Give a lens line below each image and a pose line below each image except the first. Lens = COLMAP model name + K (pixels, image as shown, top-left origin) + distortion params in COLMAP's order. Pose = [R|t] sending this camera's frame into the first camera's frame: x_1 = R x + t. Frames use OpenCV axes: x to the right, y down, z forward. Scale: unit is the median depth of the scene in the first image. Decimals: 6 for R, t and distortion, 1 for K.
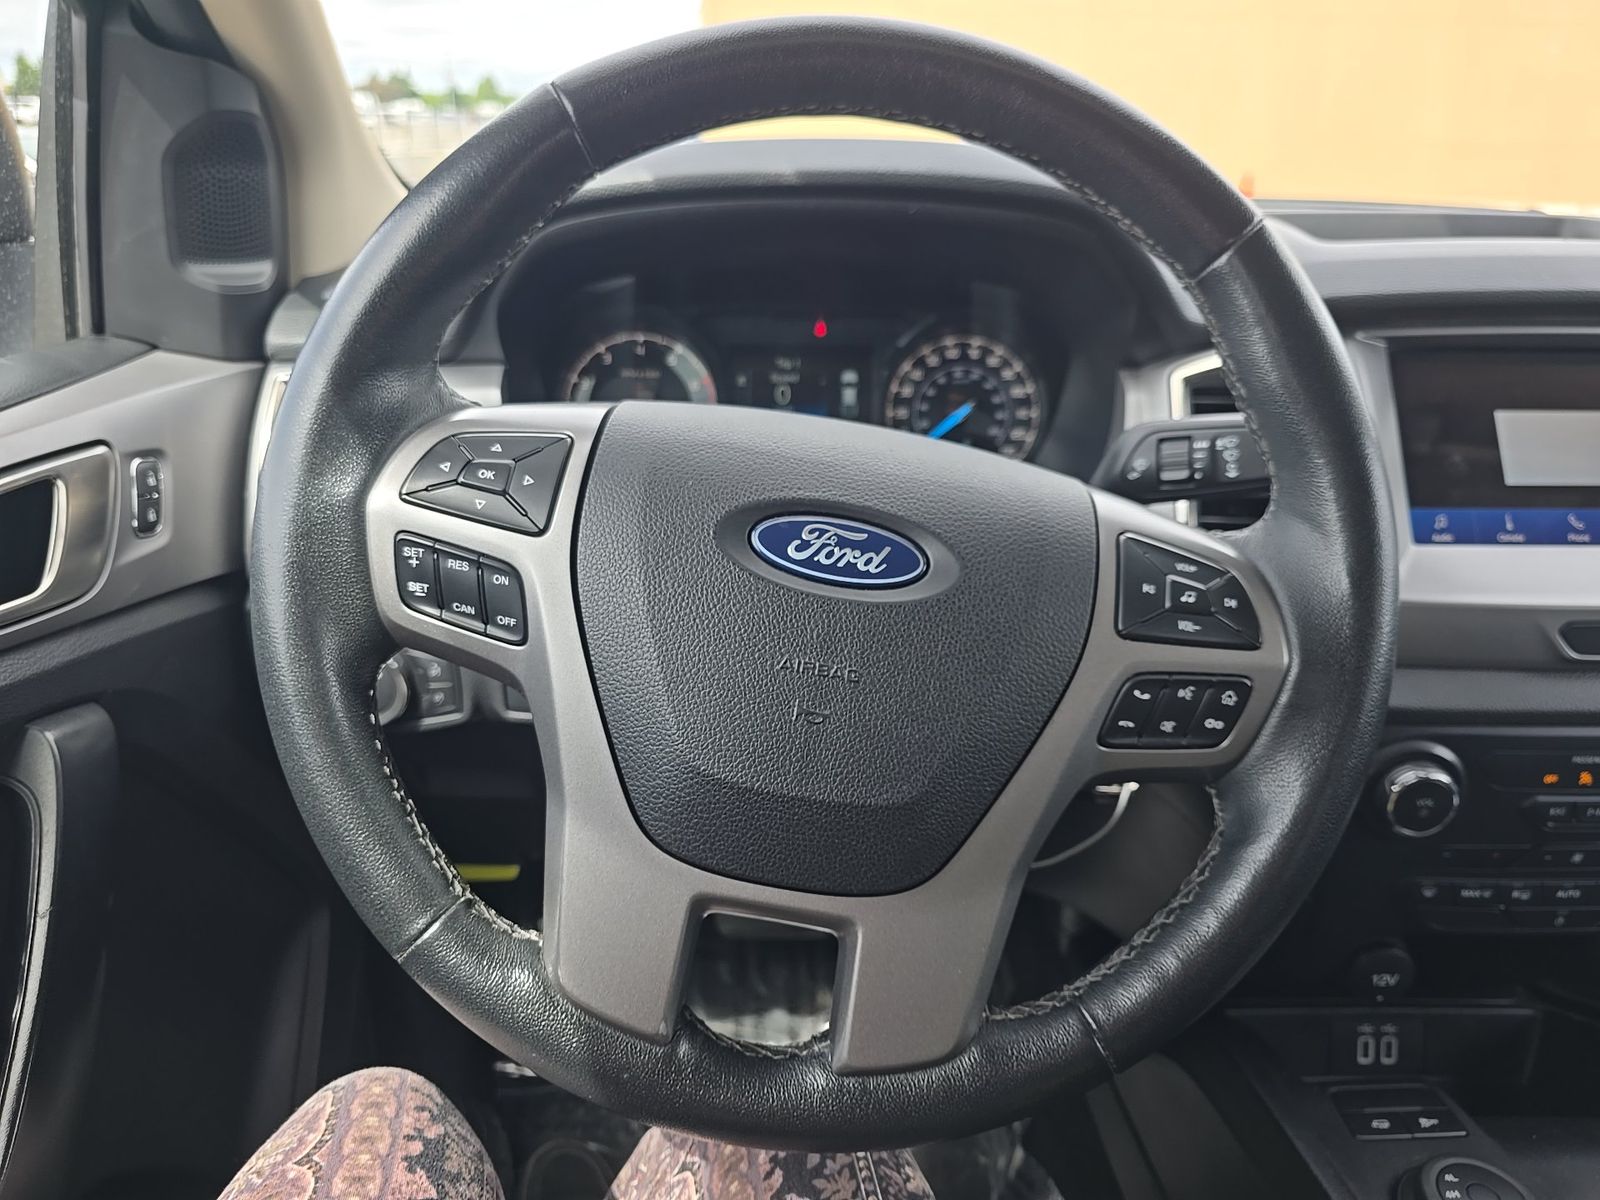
lens RADIAL K [[1050.4, 0, 790.3], [0, 1050.4, 603.3], [0, 0, 1]] dist [0.077338, -0.095770]
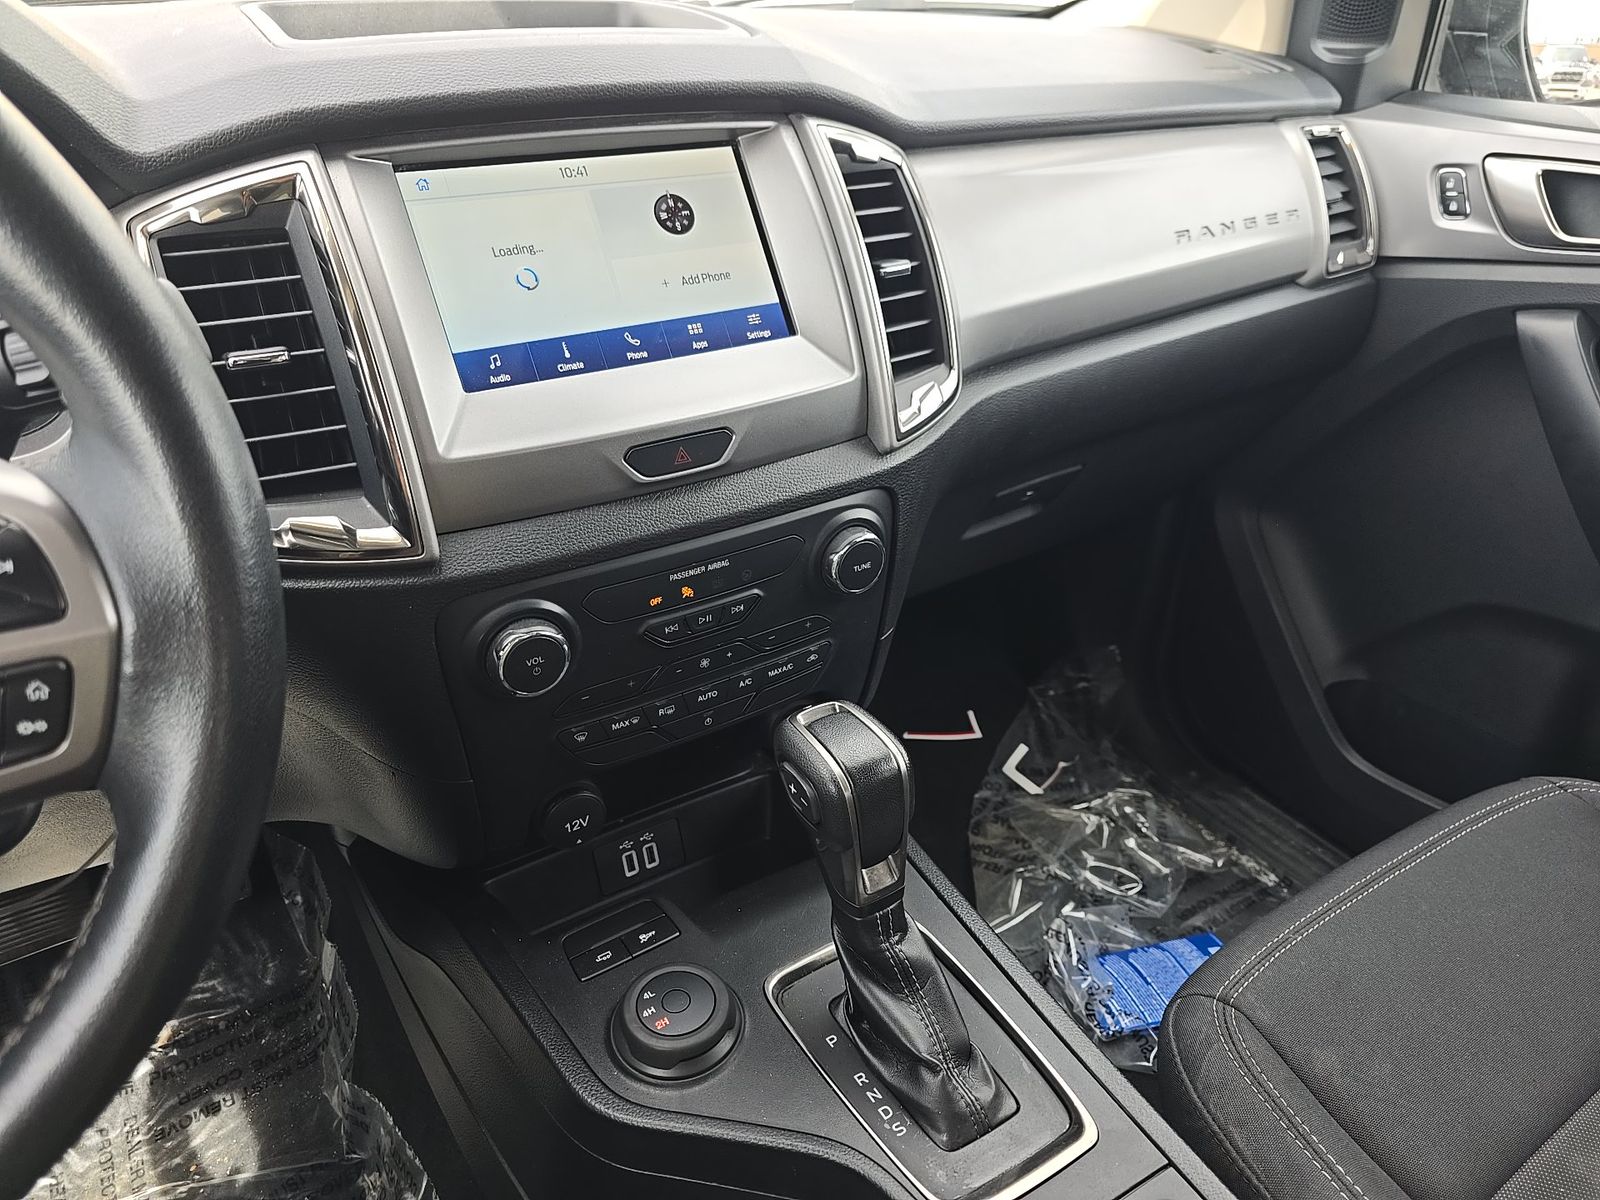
lens RADIAL K [[1050.4, 0, 790.3], [0, 1050.4, 603.3], [0, 0, 1]] dist [0.077338, -0.095770]
pose [[0.853162, -0.263863, 0.449991, 0.368608], [0.187443, 0.960090, 0.207589, -0.018230], [-0.486807, -0.092759, 0.868571, 0.060913]]
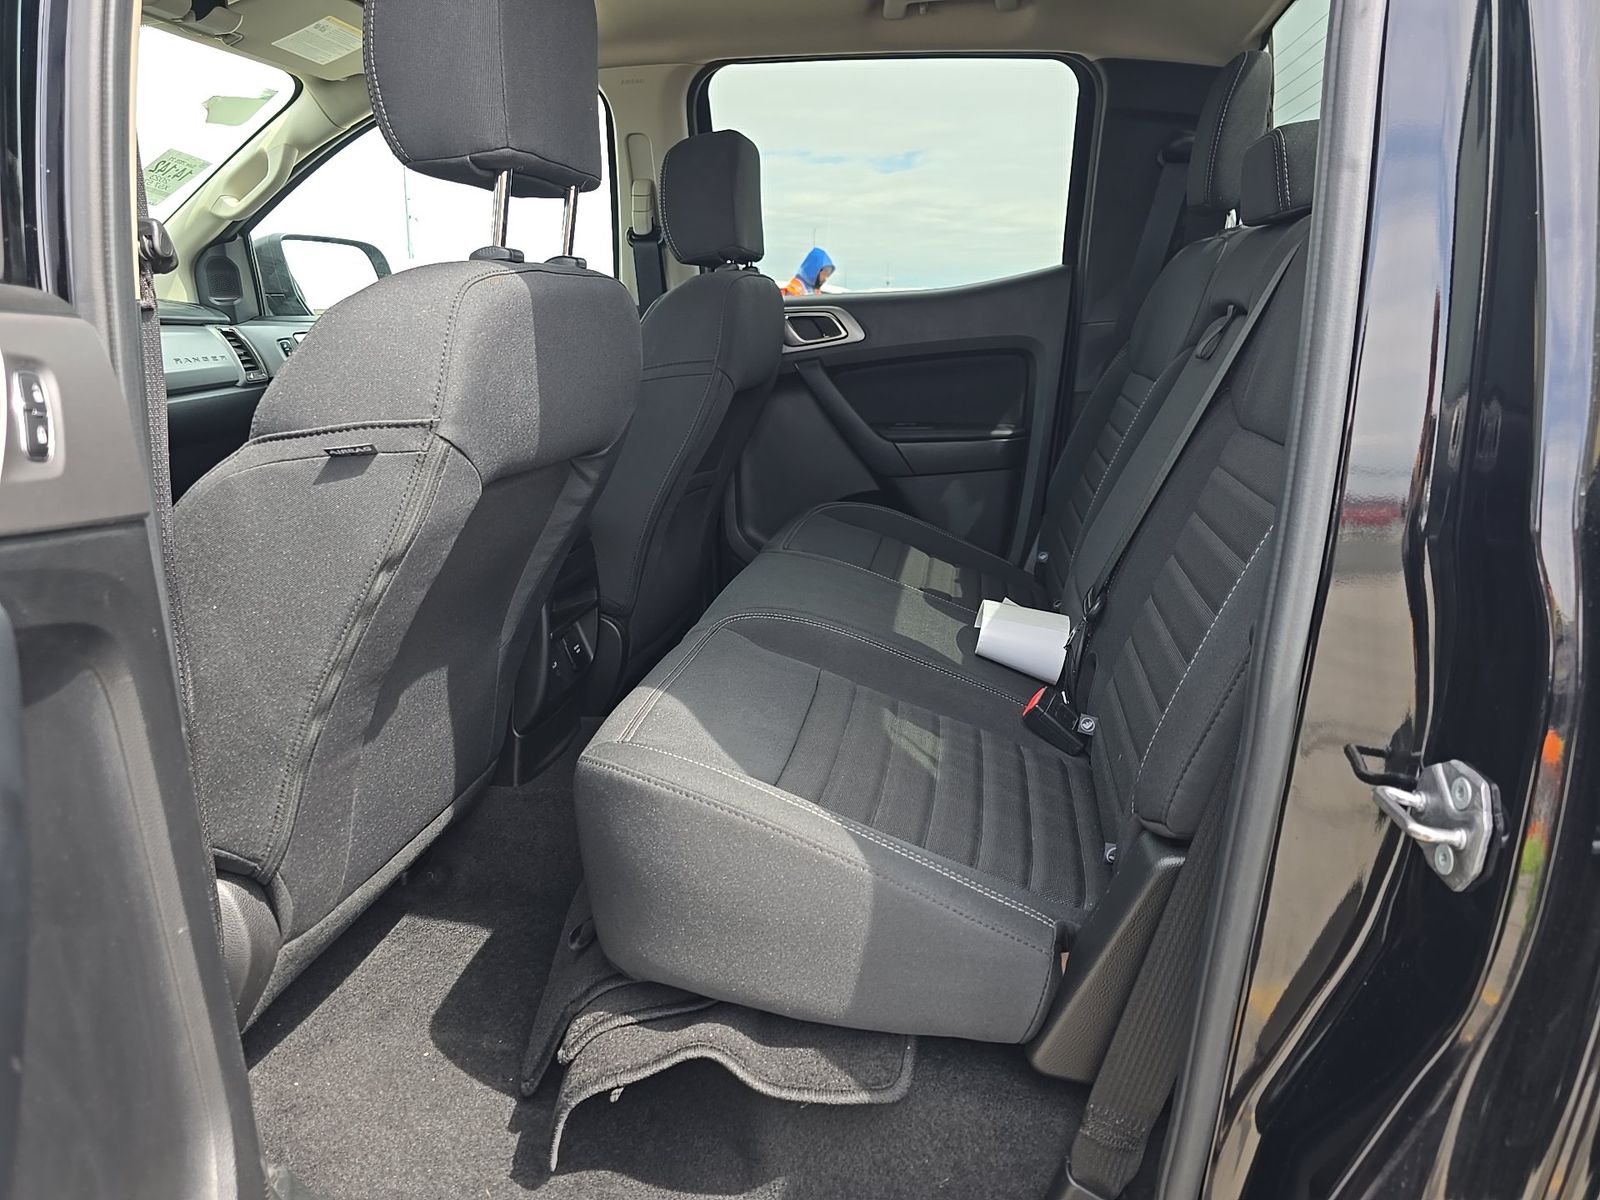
lens RADIAL K [[1050.4, 0, 790.3], [0, 1050.4, 603.3], [0, 0, 1]] dist [0.077338, -0.095770]
pose [[0.166430, -0.265062, 0.949760, -1.993197], [0.365445, 0.911182, 0.190257, 0.822822], [-0.915834, 0.315420, 0.248513, -1.651337]]
